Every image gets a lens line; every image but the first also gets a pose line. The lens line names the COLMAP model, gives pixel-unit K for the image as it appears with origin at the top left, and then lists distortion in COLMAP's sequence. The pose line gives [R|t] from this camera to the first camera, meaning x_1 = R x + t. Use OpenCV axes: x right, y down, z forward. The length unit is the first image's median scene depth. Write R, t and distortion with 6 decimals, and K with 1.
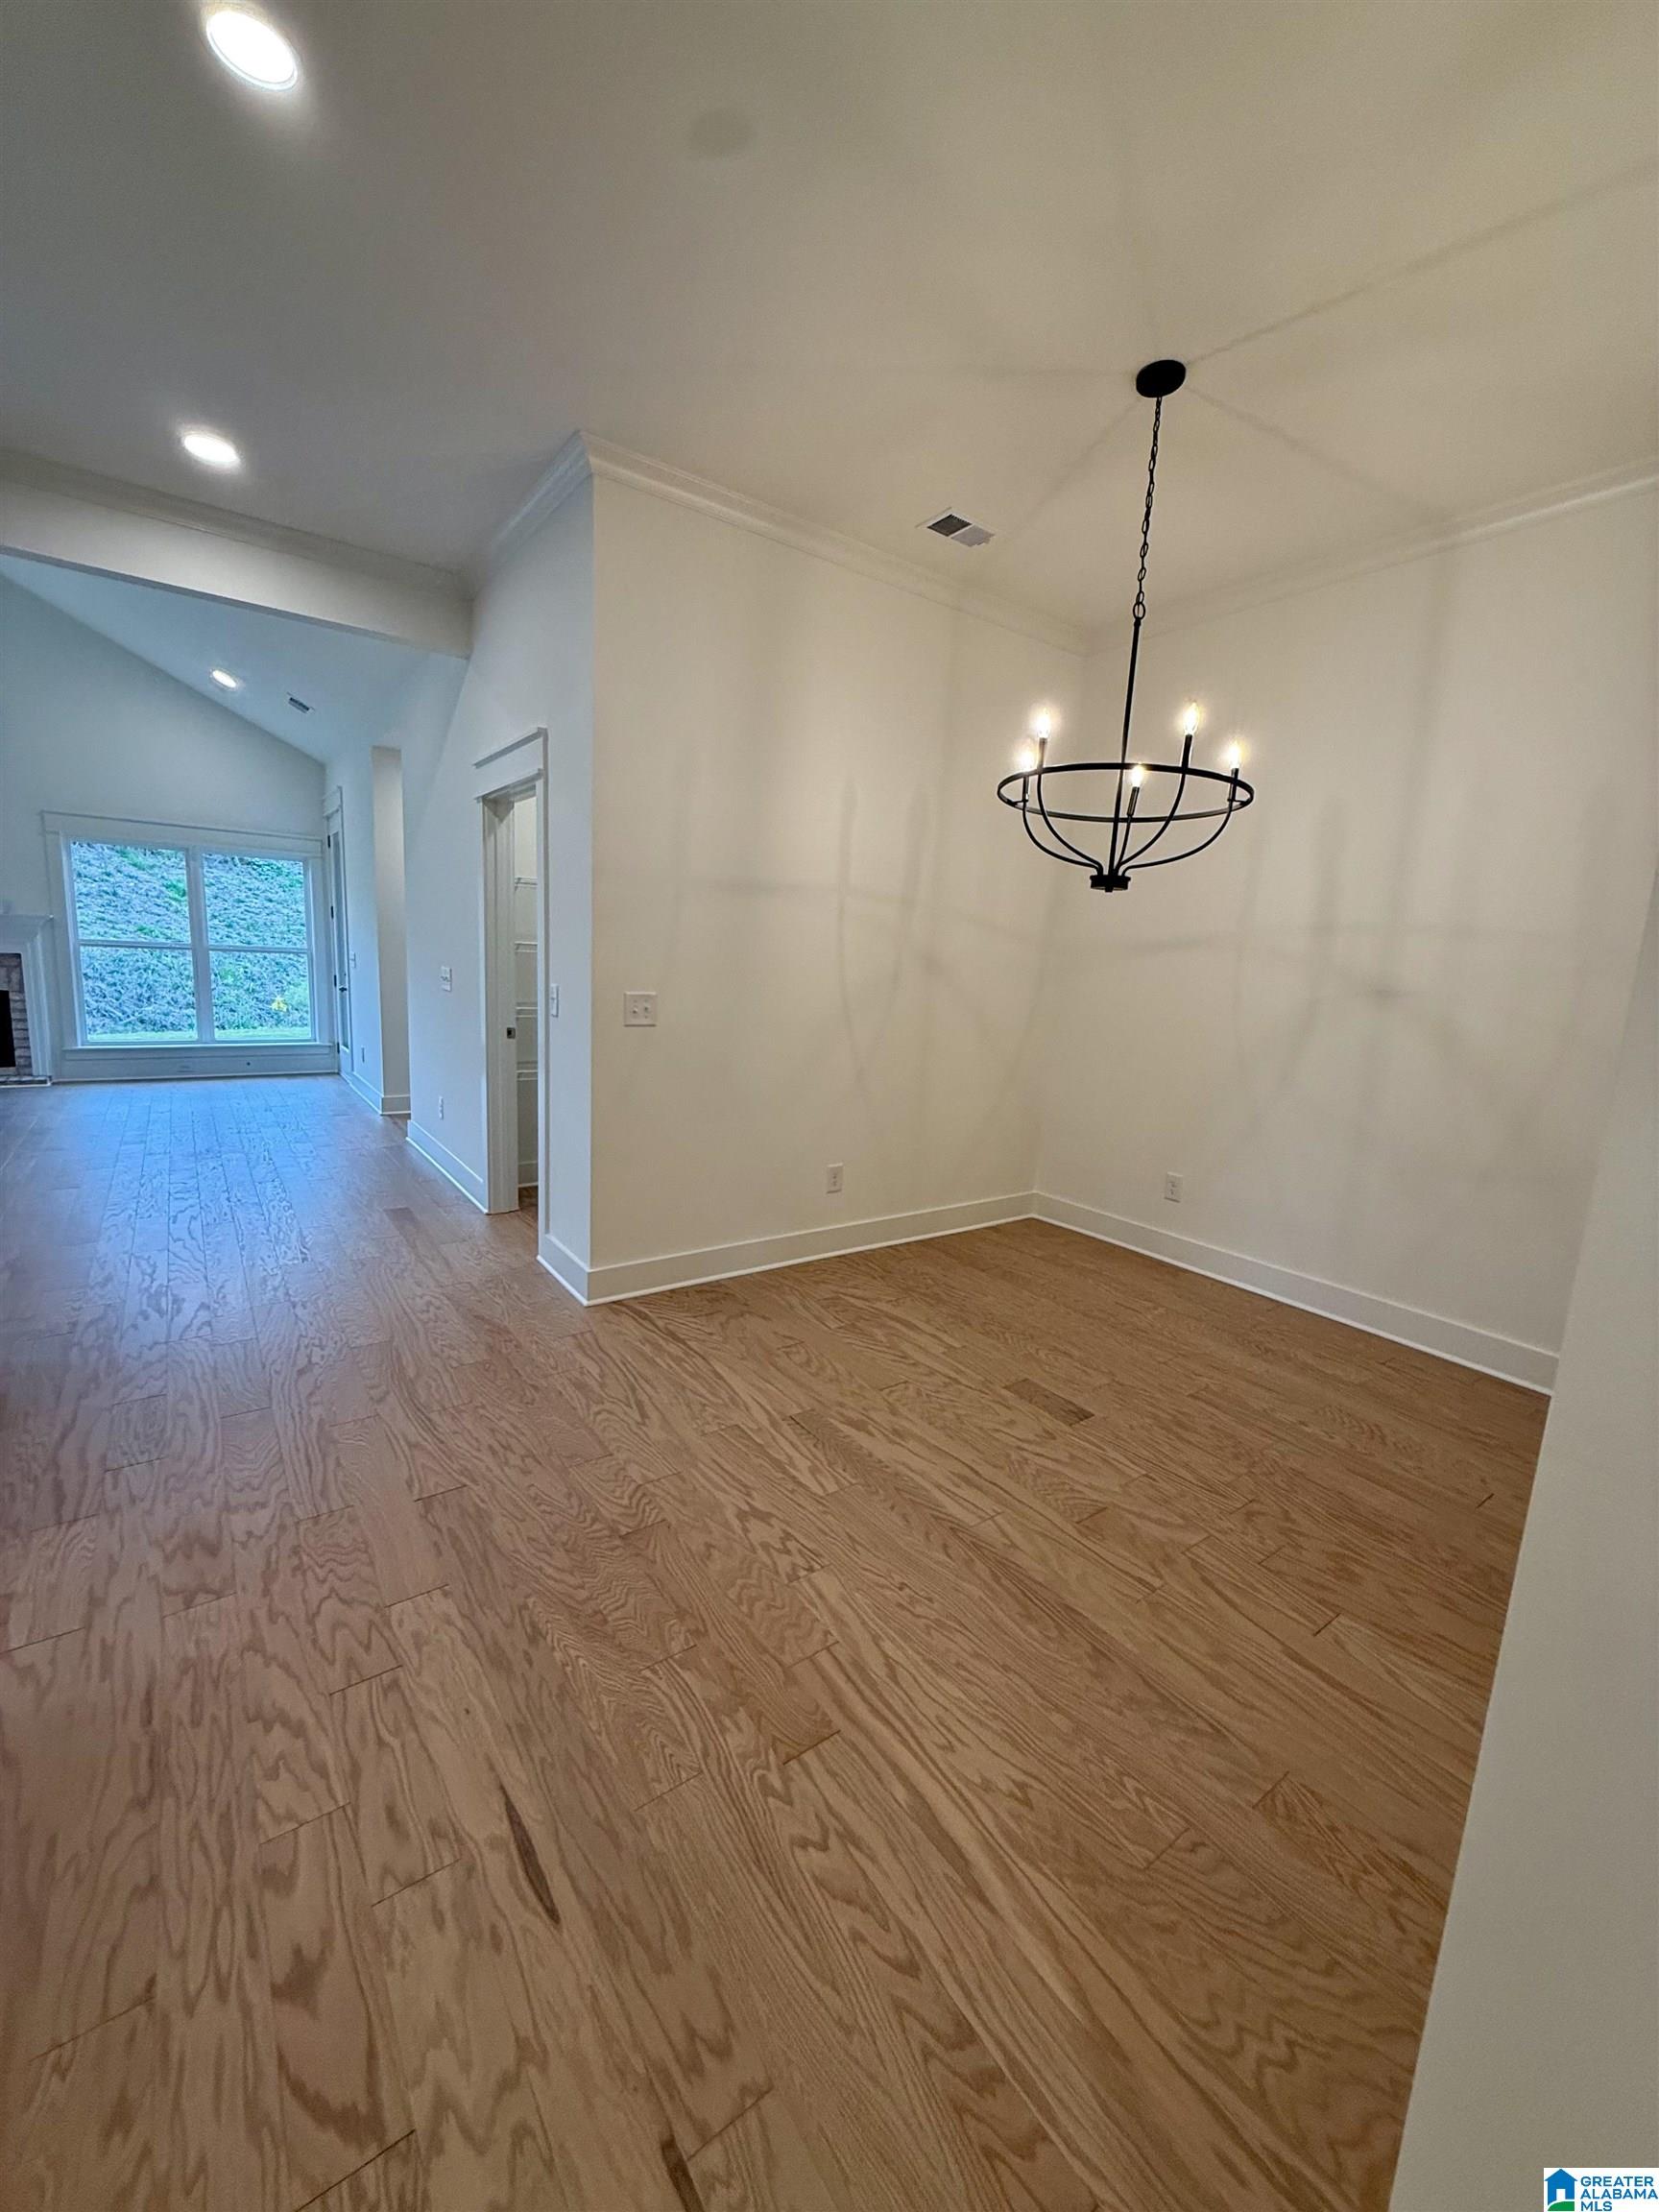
lens RADIAL K [[876.2, 0, 826.9], [0, 876.2, 1100.1], [0, 0, 1]] dist [-0.000343, 0.000114]
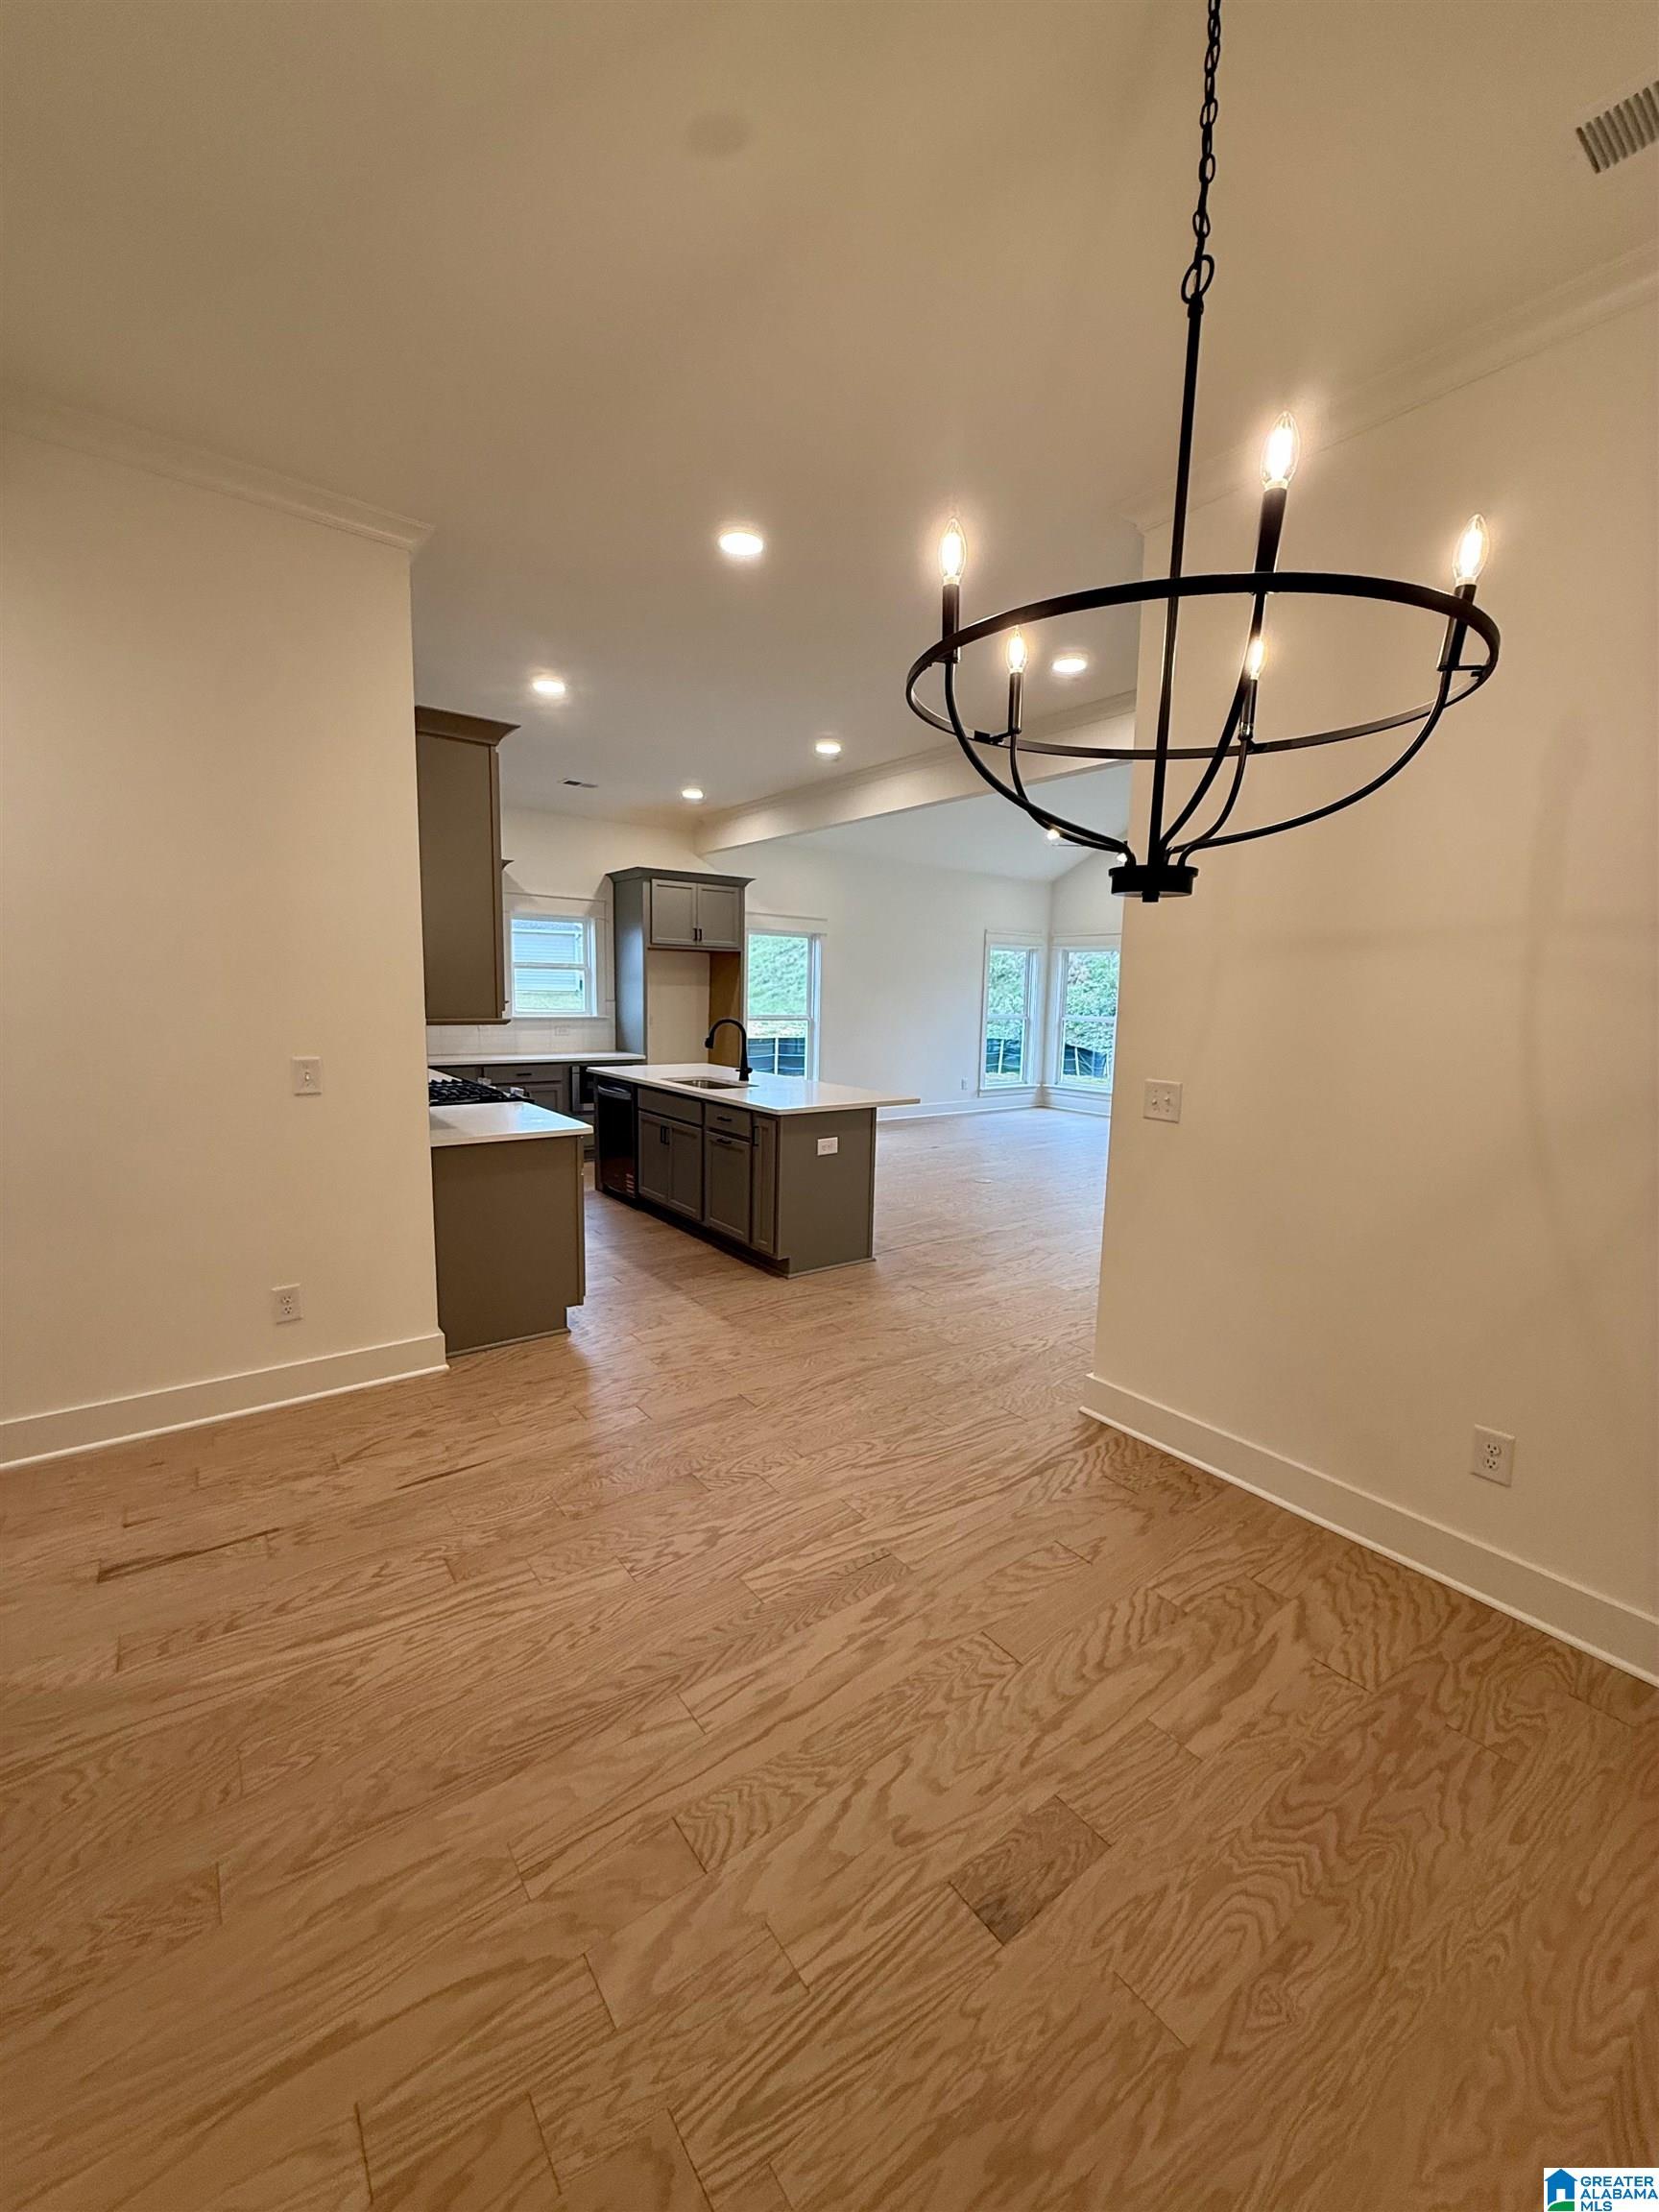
lens RADIAL K [[876.2, 0, 826.9], [0, 876.2, 1100.1], [0, 0, 1]] dist [-0.000343, 0.000114]
pose [[0.015872, 0.075742, -0.997001, 0.864088], [-0.185443, 0.980050, 0.071502, -0.143572], [0.982527, 0.183752, 0.029602, 0.907090]]
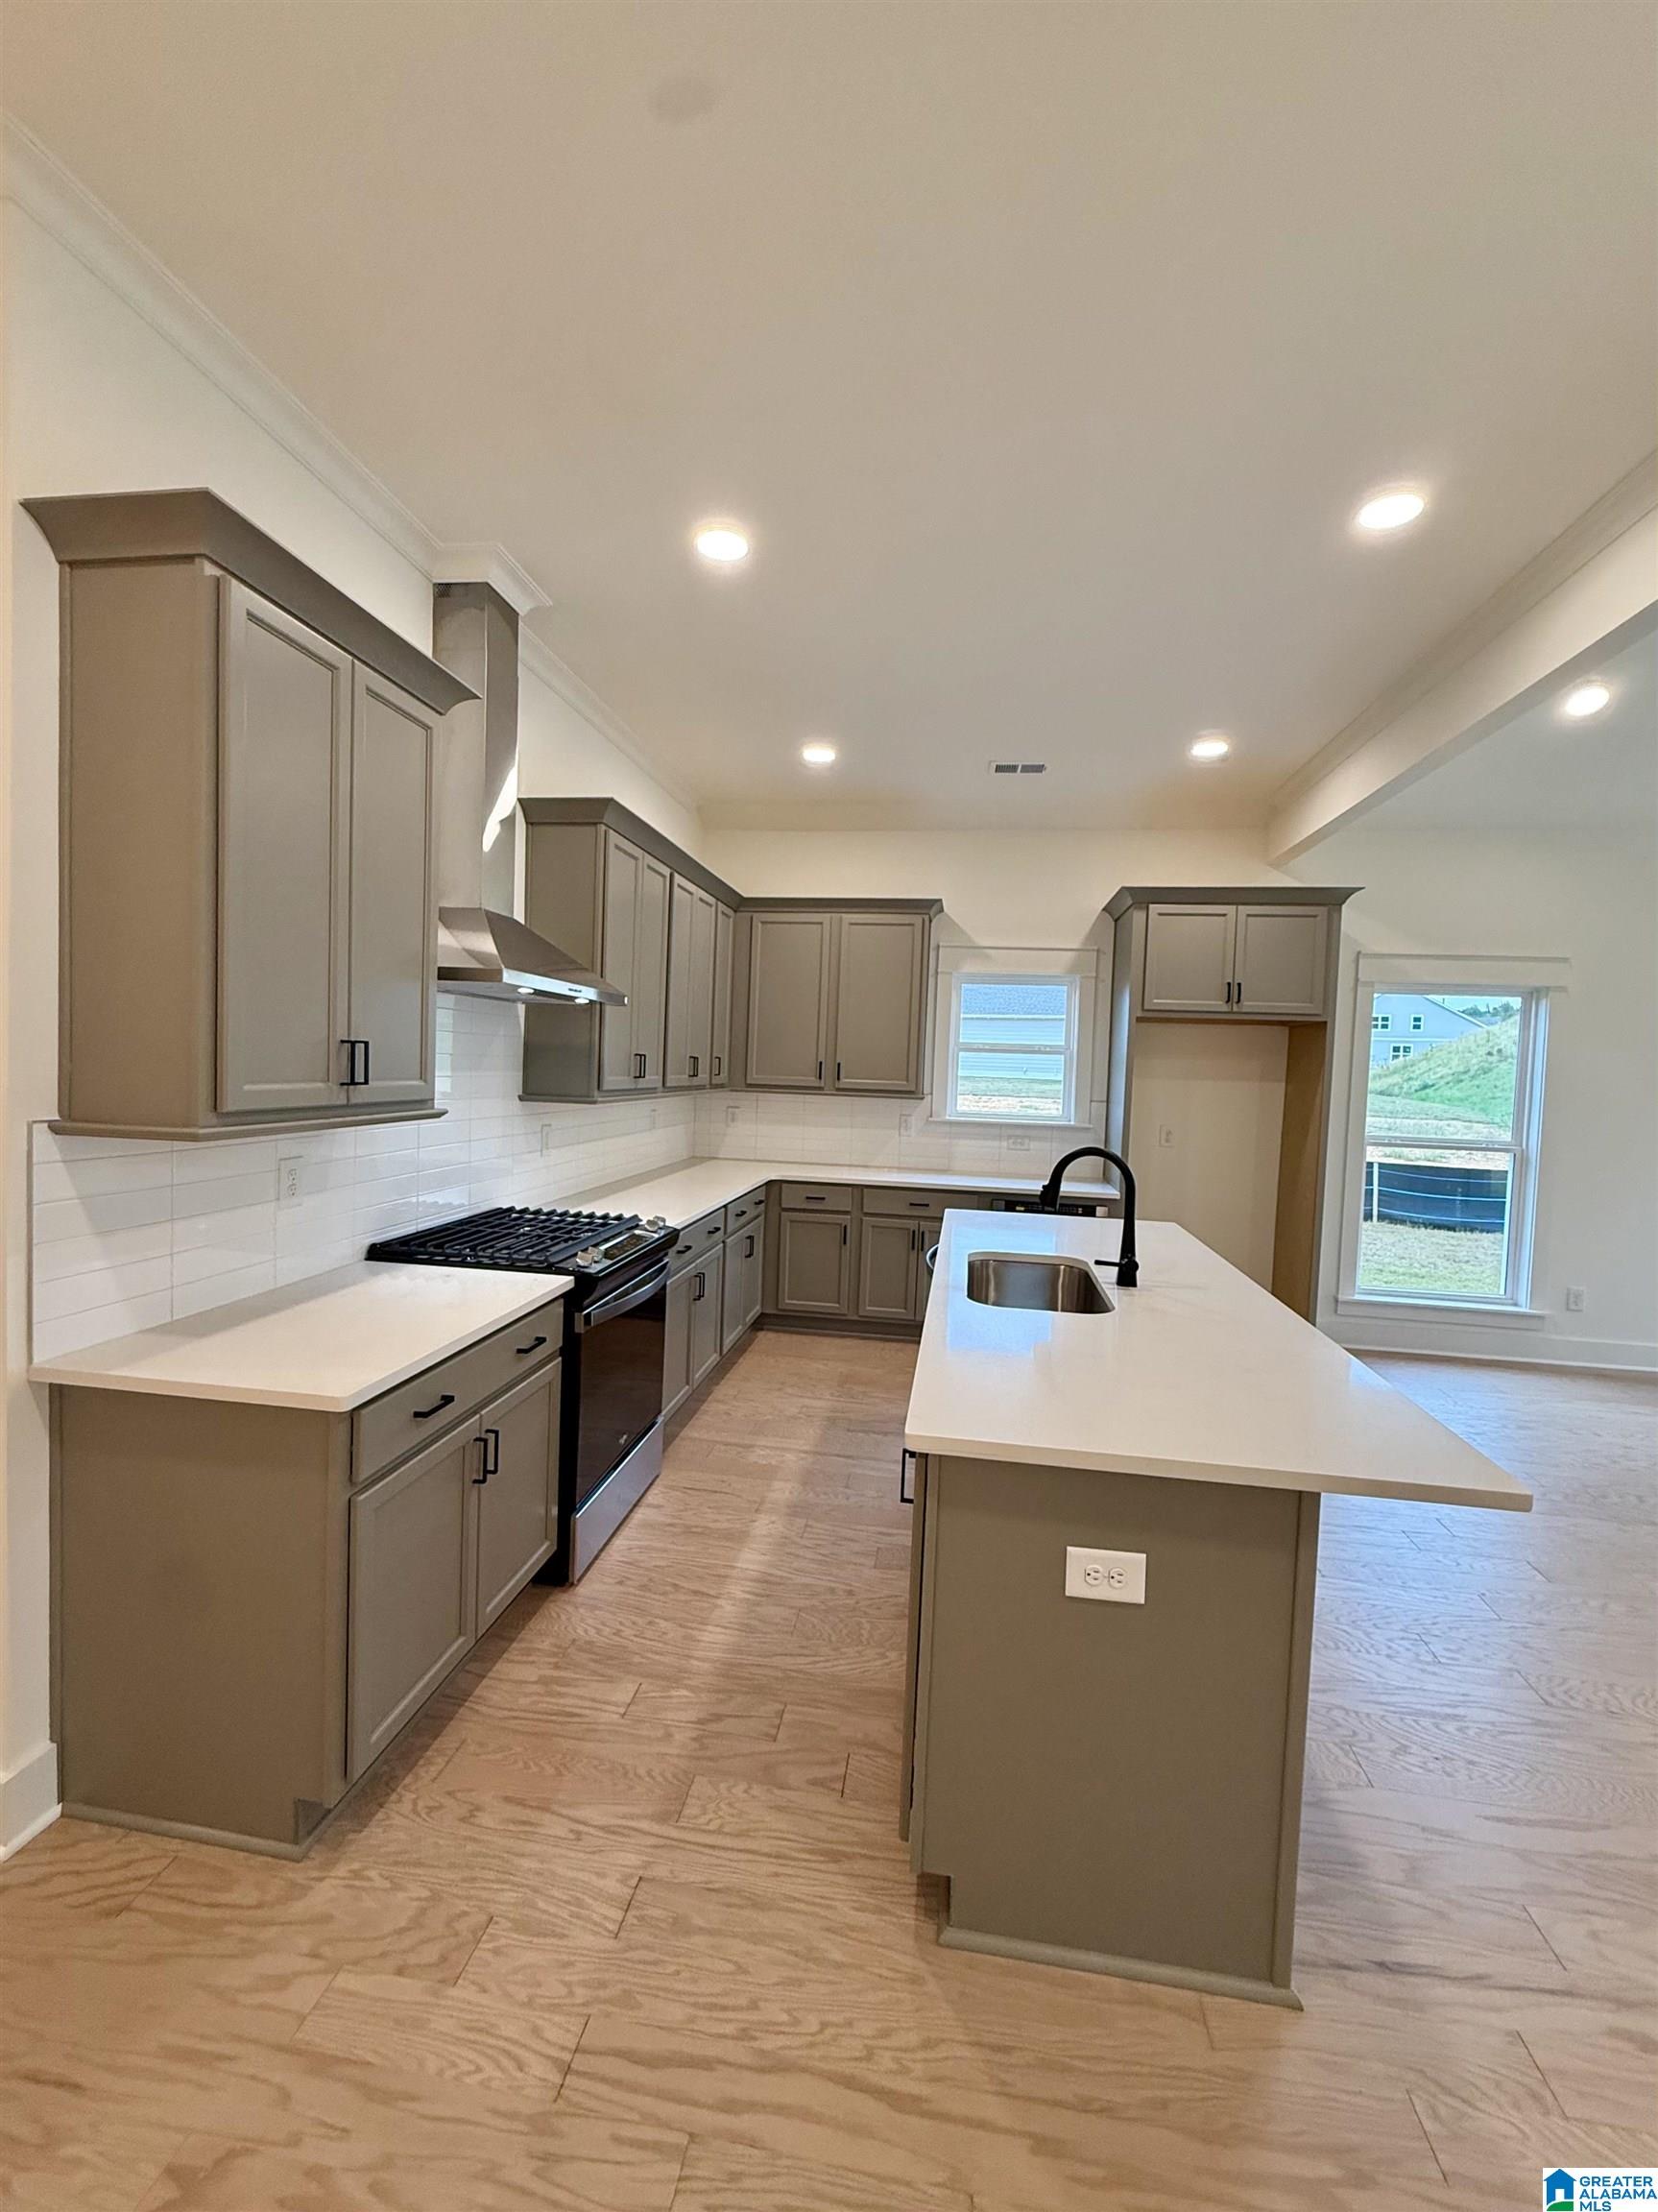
lens RADIAL K [[900.2, 0, 853.9], [0, 900.2, 1098.8], [0, 0, 1]] dist [-0.001187, -0.000124]
pose [[-0.698279, -0.046164, -0.714336, -0.428733], [-0.187049, 0.975014, 0.119834, -0.274384], [0.690956, 0.217293, -0.689466, 1.219428]]
